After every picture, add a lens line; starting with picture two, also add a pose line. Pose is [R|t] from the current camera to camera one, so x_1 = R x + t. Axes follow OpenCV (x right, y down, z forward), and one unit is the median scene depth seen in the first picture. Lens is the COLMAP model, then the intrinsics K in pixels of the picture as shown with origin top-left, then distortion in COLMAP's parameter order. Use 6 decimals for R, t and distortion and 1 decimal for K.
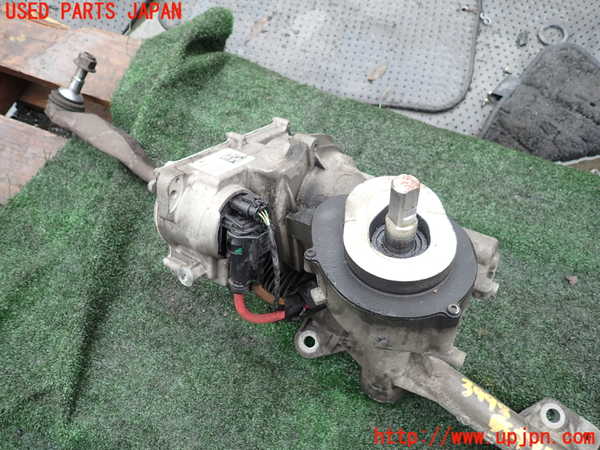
lens RADIAL K [[439.7, 0, 300.0], [0, 439.7, 225.0], [0, 0, 1]] dist [0.010590, -0.002048]
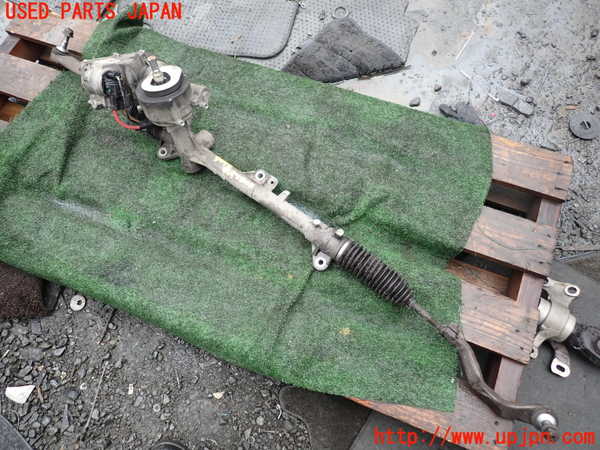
lens RADIAL K [[439.7, 0, 300.0], [0, 439.7, 225.0], [0, 0, 1]] dist [0.010590, -0.002048]
pose [[0.998288, -0.008824, -0.057815, 0.705211], [0.009656, 0.999854, 0.014130, 0.509736], [0.057682, -0.014664, 0.998227, -1.009668]]
